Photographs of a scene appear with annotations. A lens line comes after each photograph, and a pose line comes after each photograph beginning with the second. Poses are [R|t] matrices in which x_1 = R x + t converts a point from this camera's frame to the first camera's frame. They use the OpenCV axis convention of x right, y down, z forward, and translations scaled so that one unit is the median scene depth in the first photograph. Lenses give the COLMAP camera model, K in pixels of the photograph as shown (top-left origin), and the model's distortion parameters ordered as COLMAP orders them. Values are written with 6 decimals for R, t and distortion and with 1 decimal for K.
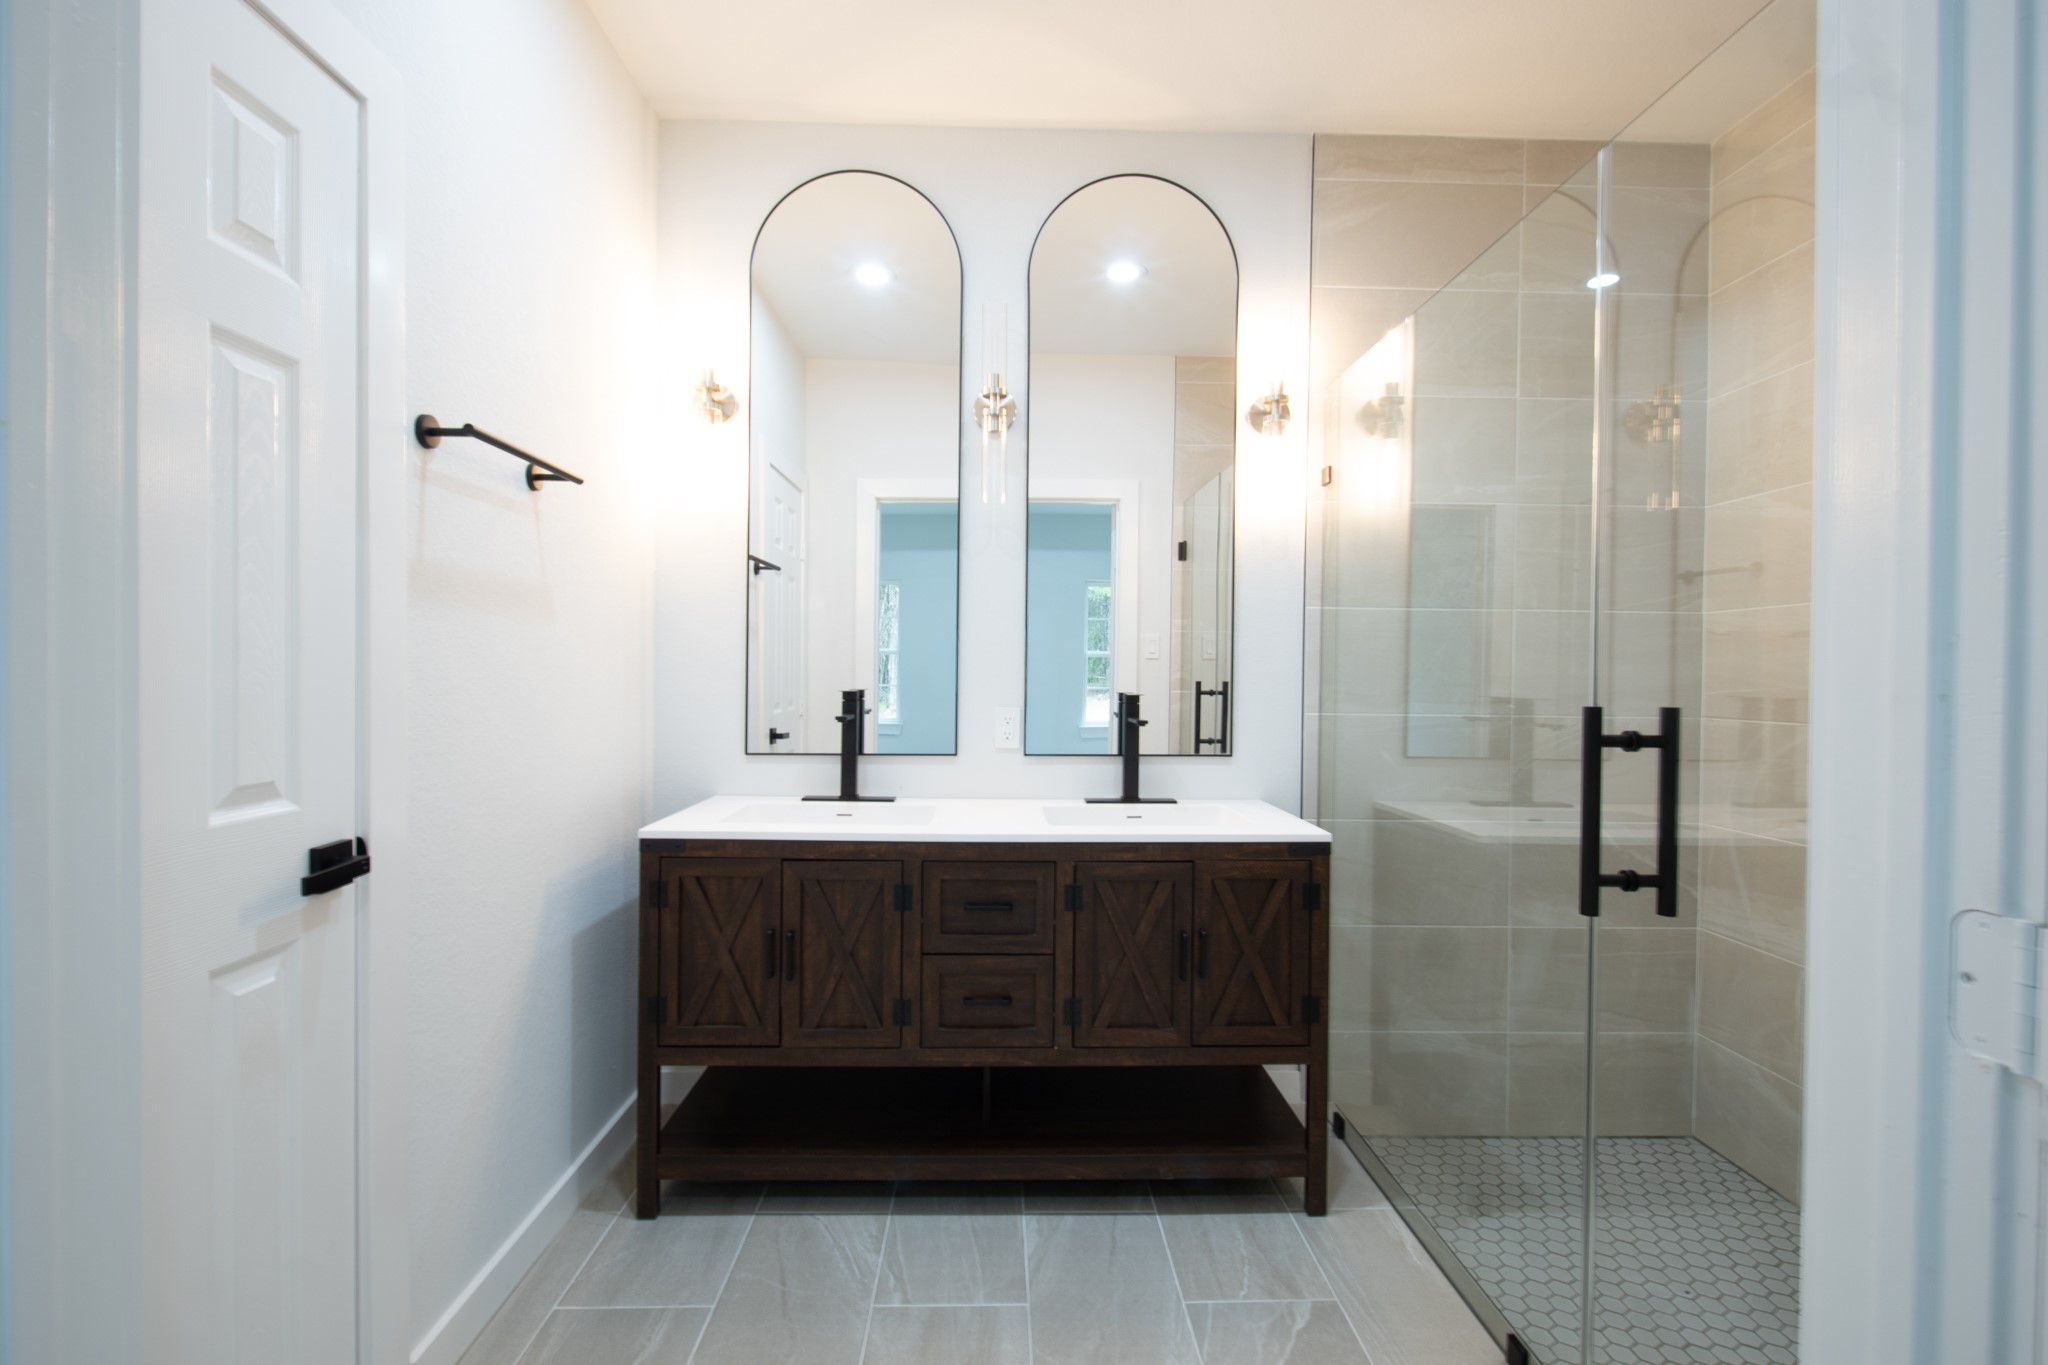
lens RADIAL K [[906.2, 0, 1018.3], [0, 906.2, 683.7], [0, 0, 1]] dist [0.010578, -0.006440]
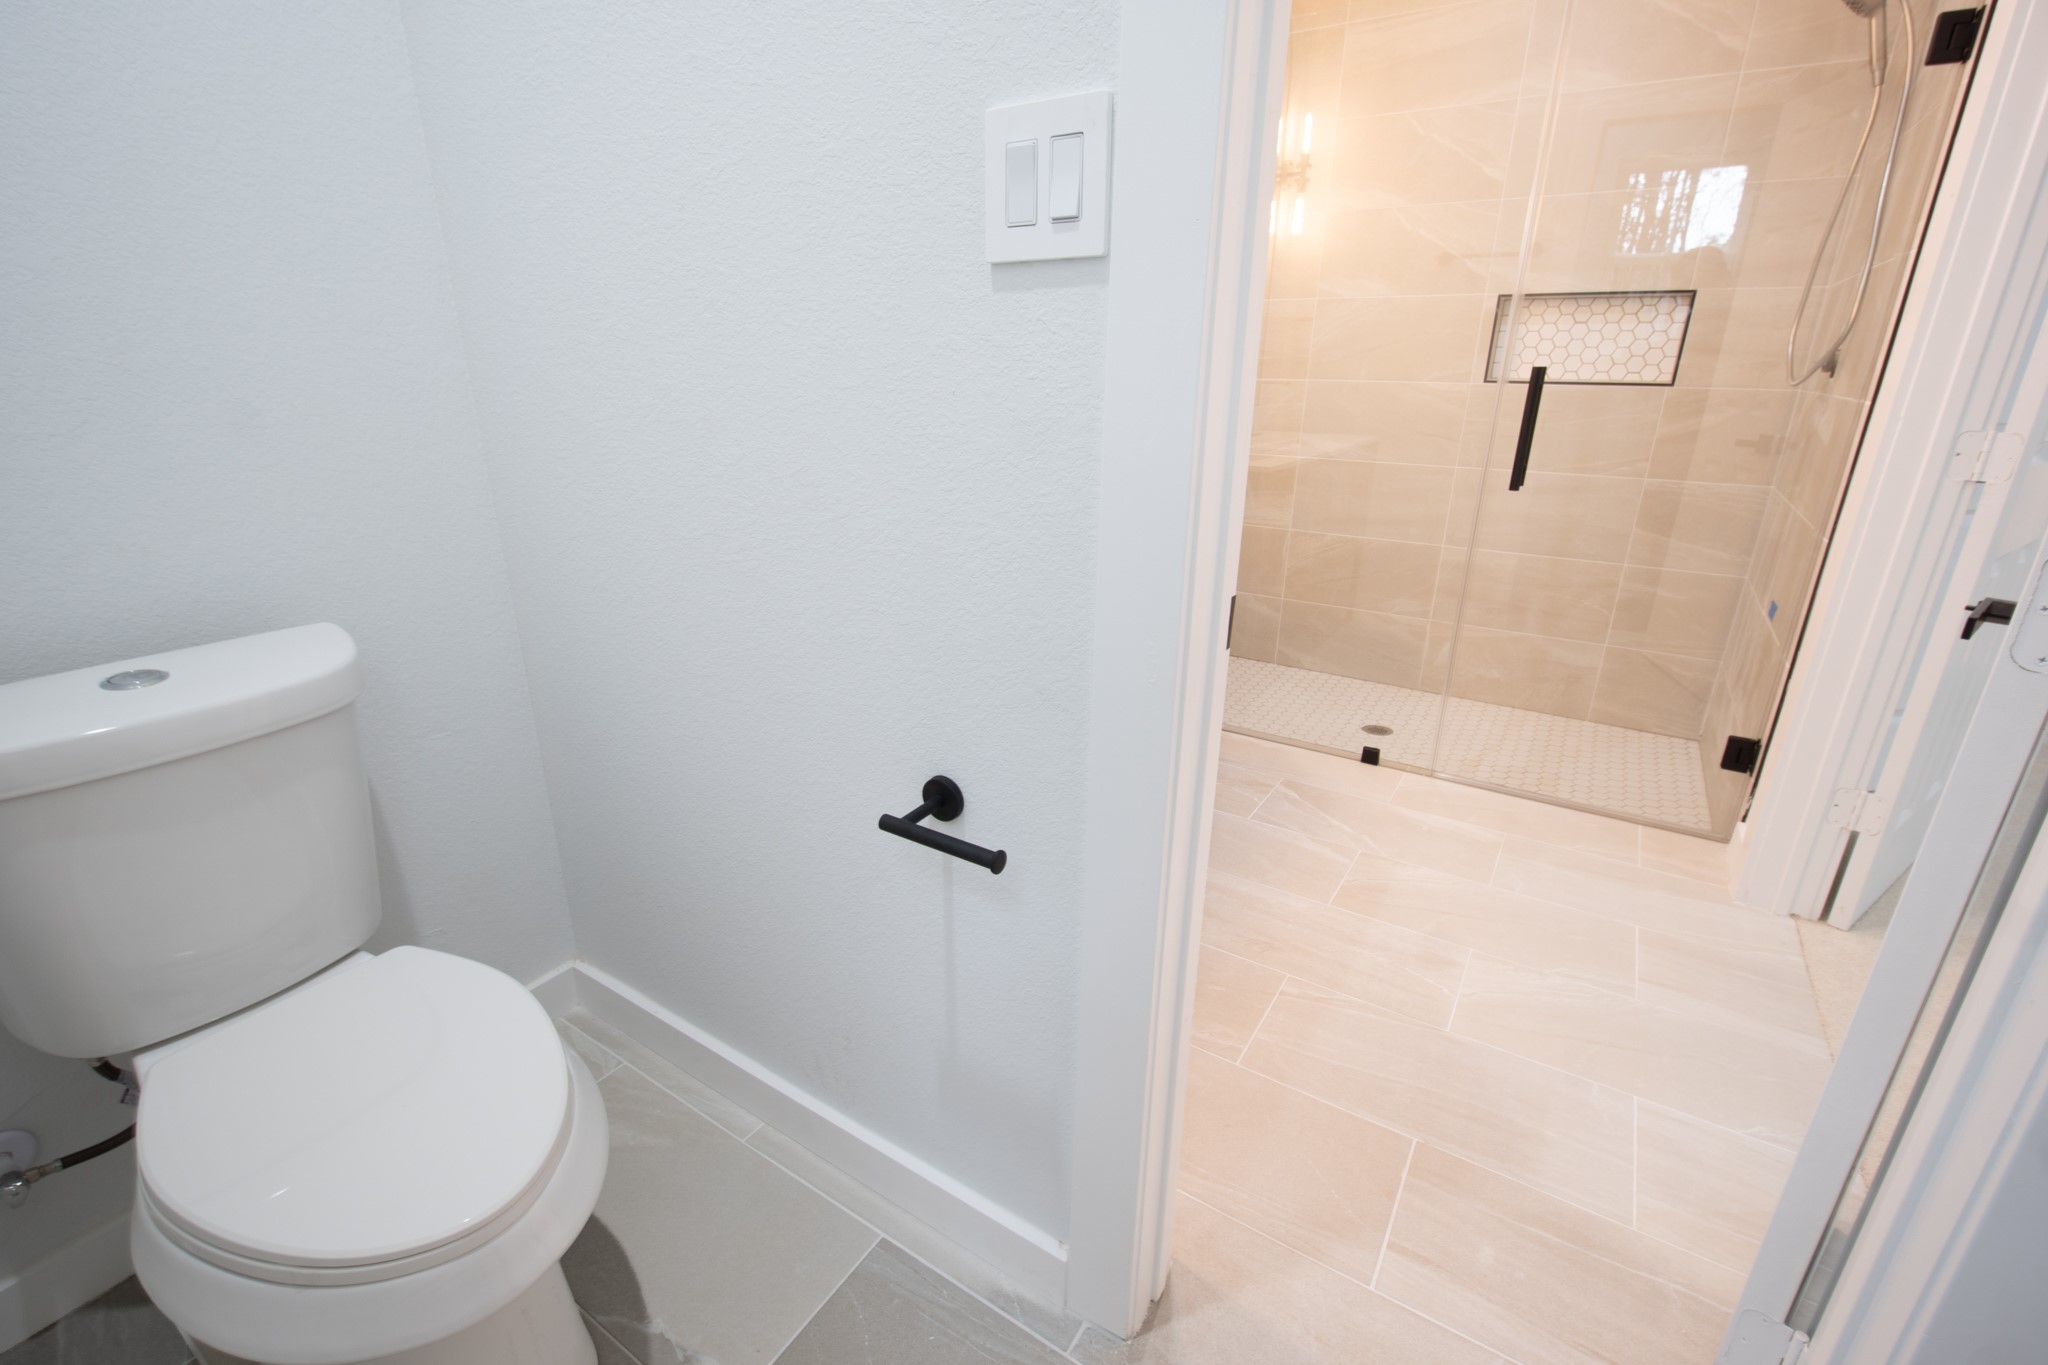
lens RADIAL K [[906.2, 0, 1026.9], [0, 906.2, 678.8], [0, 0, 1]] dist [0.010578, -0.006440]
pose [[0.565906, -0.280547, 0.775270, -0.911664], [0.000210, 0.940375, 0.340140, -0.003965], [-0.824469, -0.192325, 0.532223, 0.501389]]
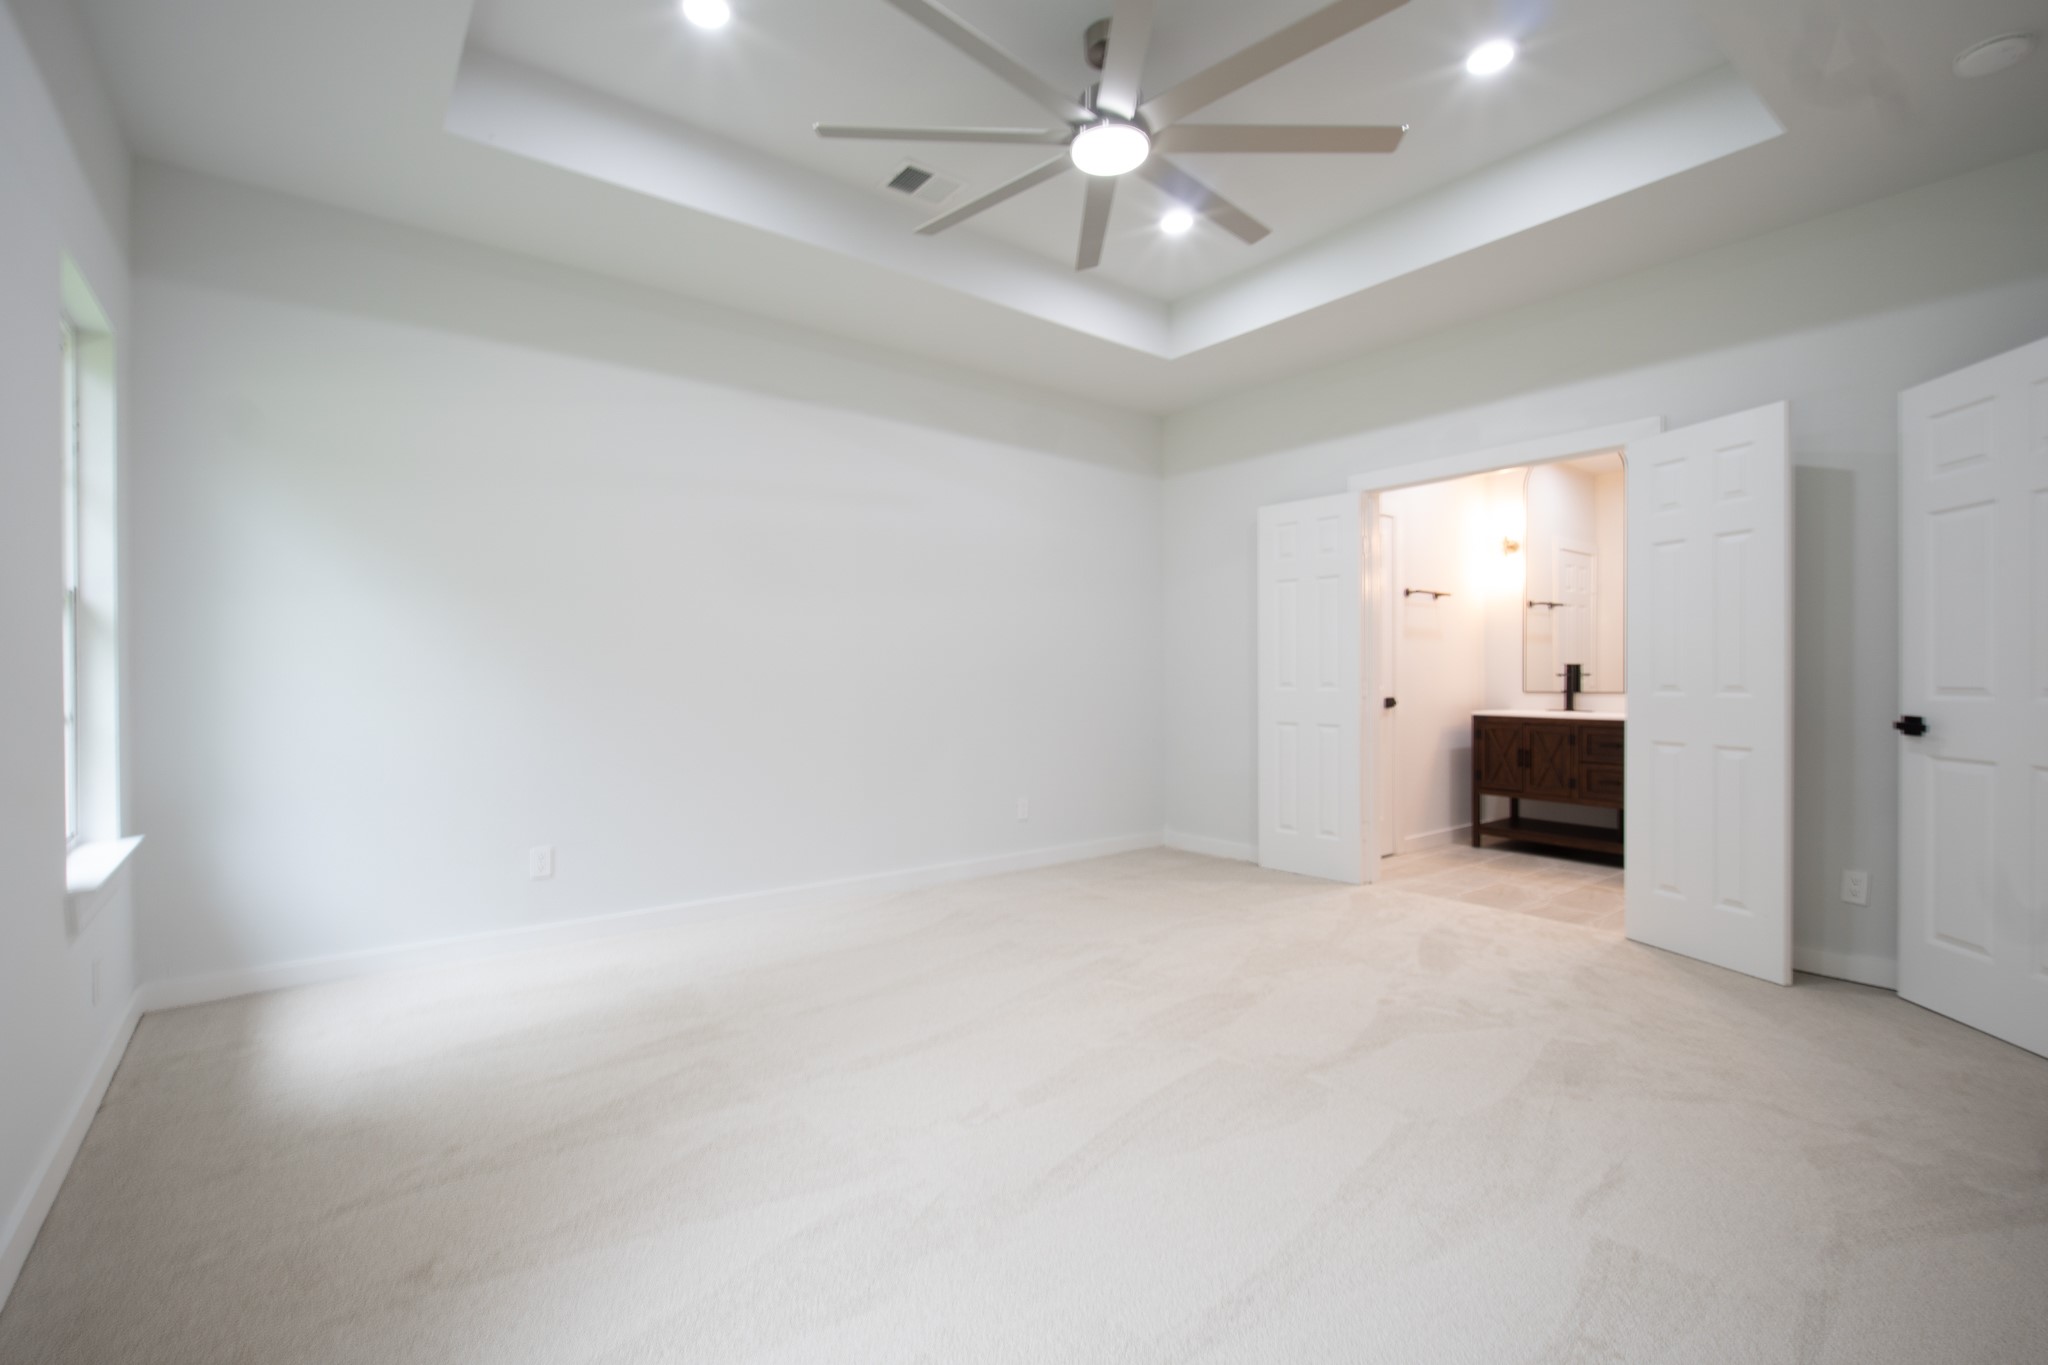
lens RADIAL K [[906.2, 0, 1025.4], [0, 906.2, 686.1], [0, 0, 1]] dist [0.010578, -0.006440]
pose [[0.595813, -0.001884, -0.803121, 1.036071], [0.001202, 0.999998, -0.001455, 0.081316], [0.803122, -0.000098, 0.595815, -1.826734]]
